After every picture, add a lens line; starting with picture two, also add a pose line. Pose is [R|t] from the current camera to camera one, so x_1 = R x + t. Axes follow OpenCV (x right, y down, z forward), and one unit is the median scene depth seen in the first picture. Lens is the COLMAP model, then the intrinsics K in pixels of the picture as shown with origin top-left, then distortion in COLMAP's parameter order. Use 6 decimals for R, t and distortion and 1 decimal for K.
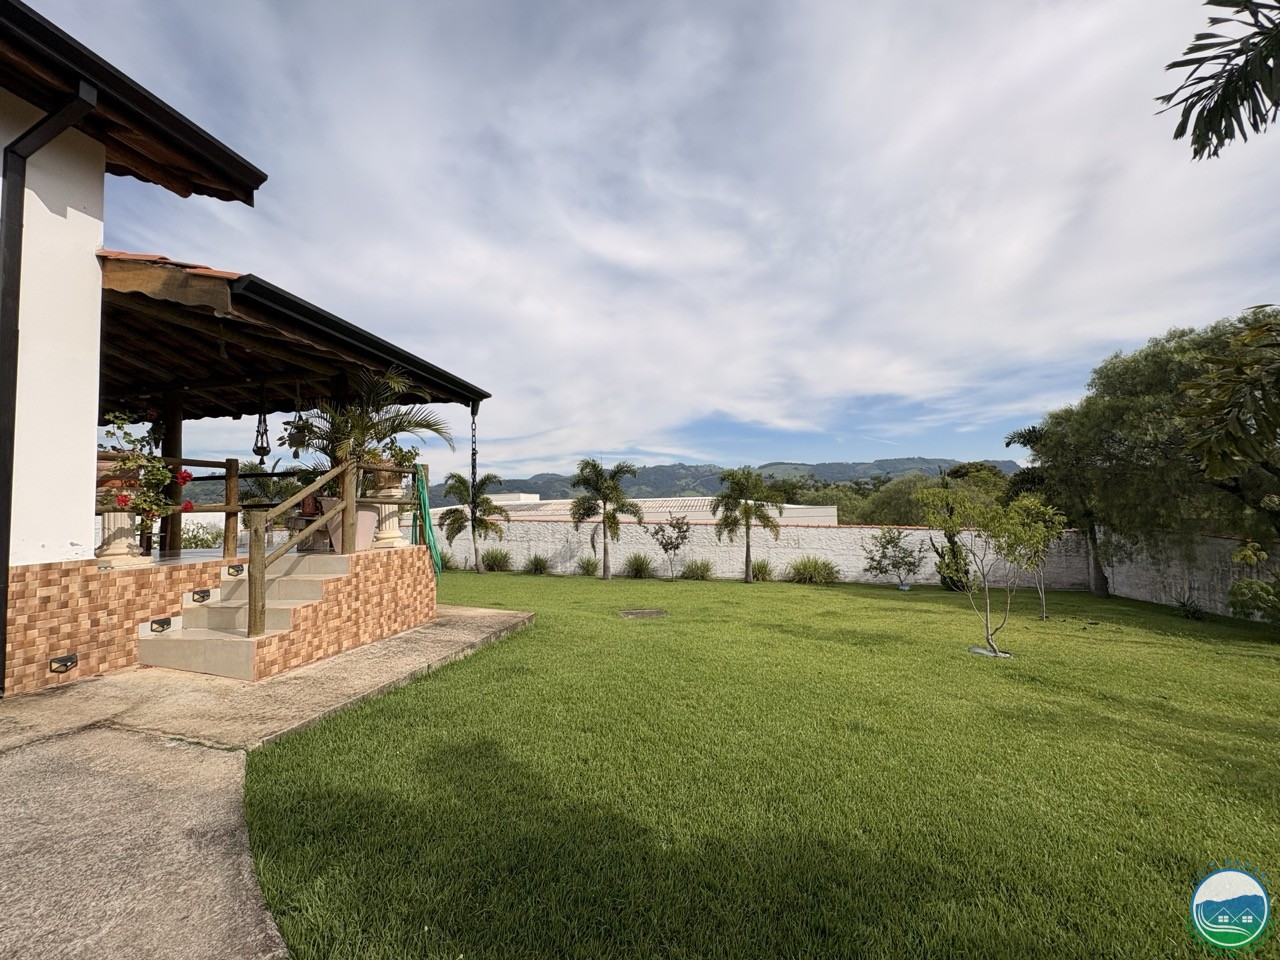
lens RADIAL K [[512.5, 0, 633.0], [0, 512.5, 484.4], [0, 0, 1]] dist [0.000323, 0.000297]
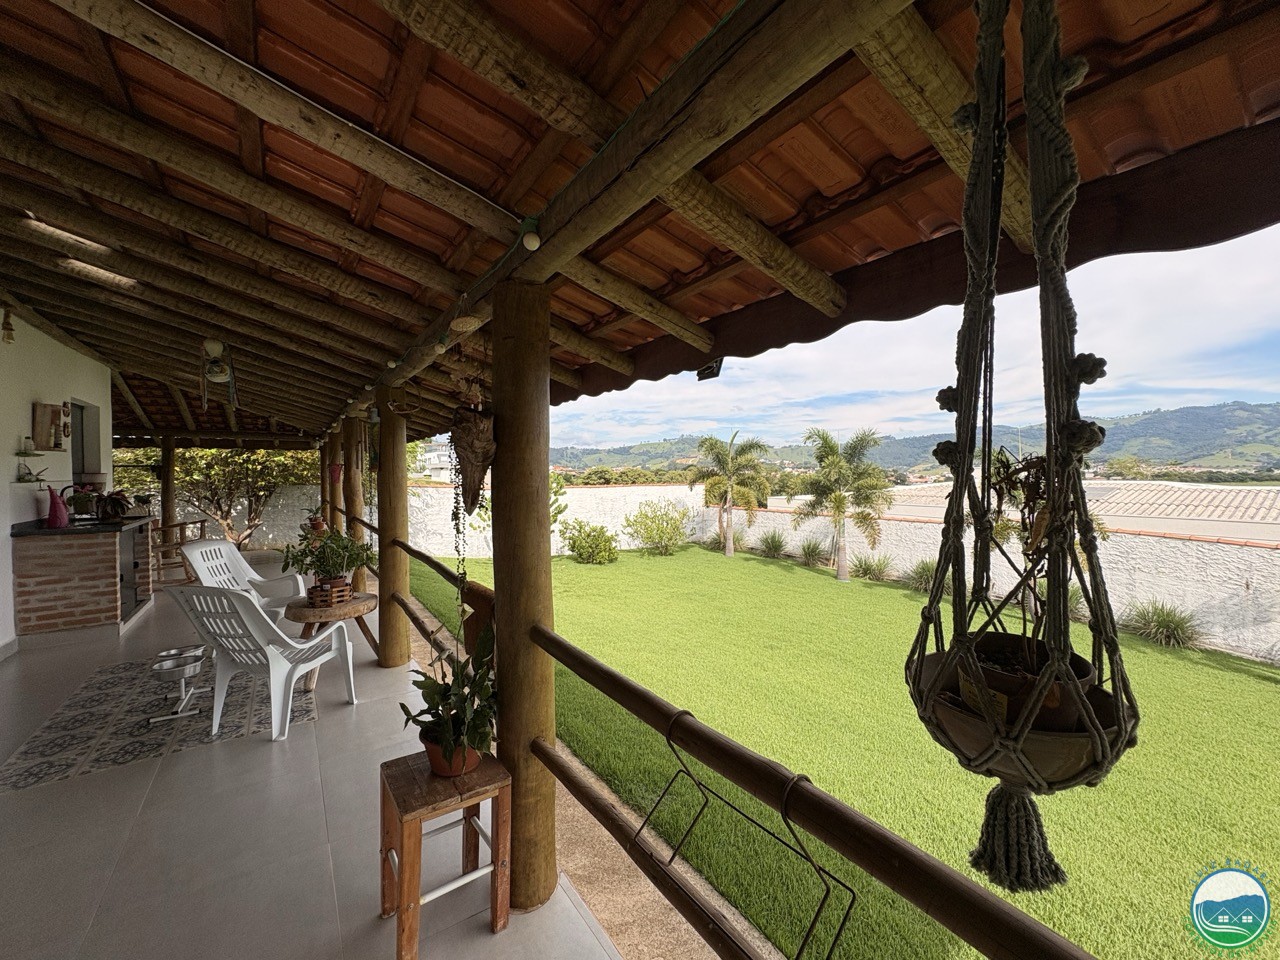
lens RADIAL K [[512.5, 0, 640.5], [0, 512.5, 476.3], [0, 0, 1]] dist [0.000323, 0.000297]
pose [[0.724754, 0.028702, -0.688409, -0.220588], [0.018585, 0.997954, 0.061175, -0.032638], [0.688757, -0.057131, 0.722738, 0.279435]]
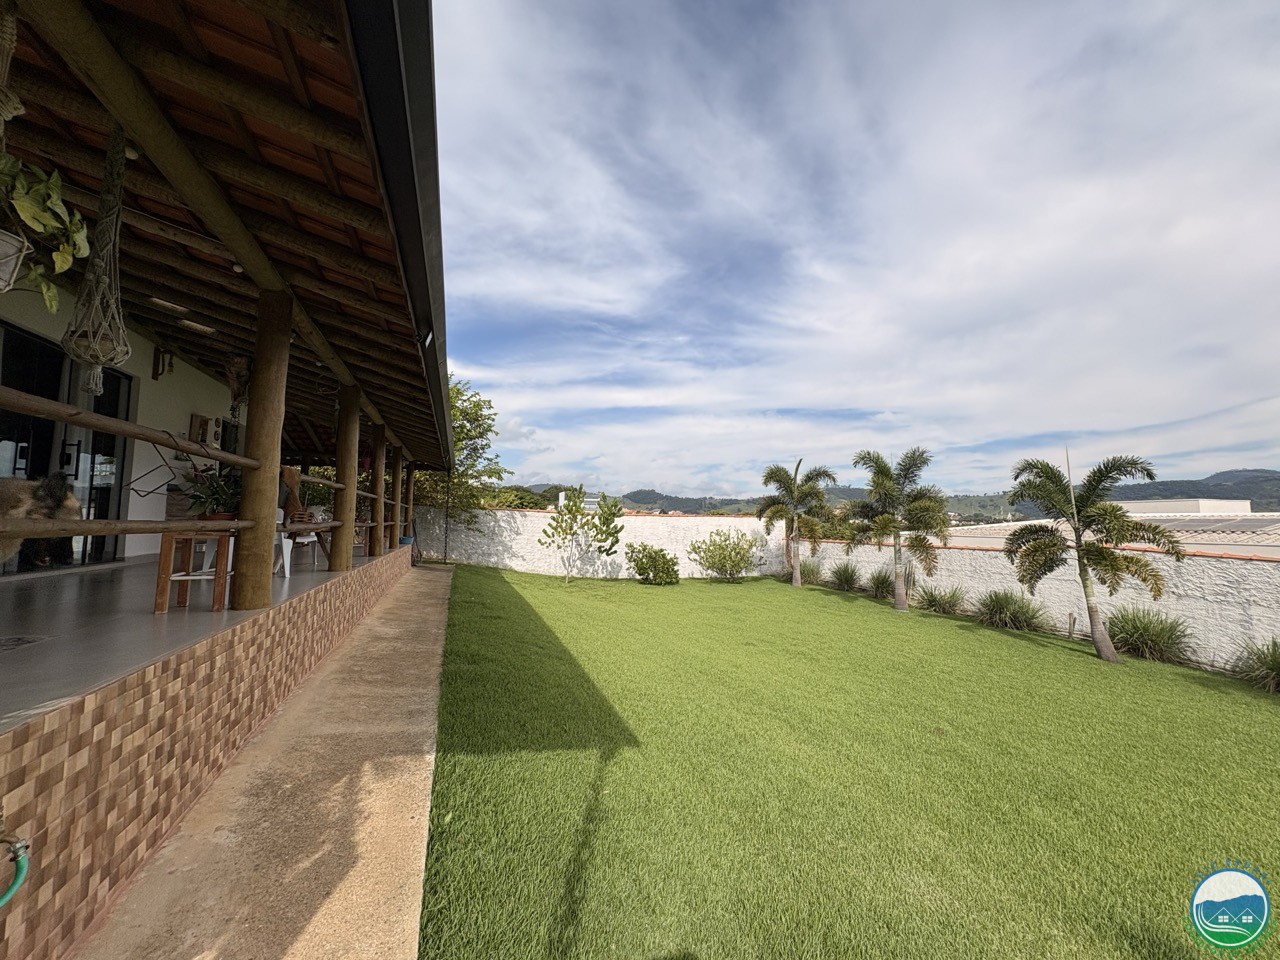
lens RADIAL K [[512.5, 0, 638.4], [0, 512.5, 476.5], [0, 0, 1]] dist [0.000323, 0.000297]
pose [[0.511375, -0.044933, -0.858182, -0.092224], [0.018391, 0.998976, -0.041346, 0.009628], [0.859161, 0.005361, 0.511677, 0.347869]]
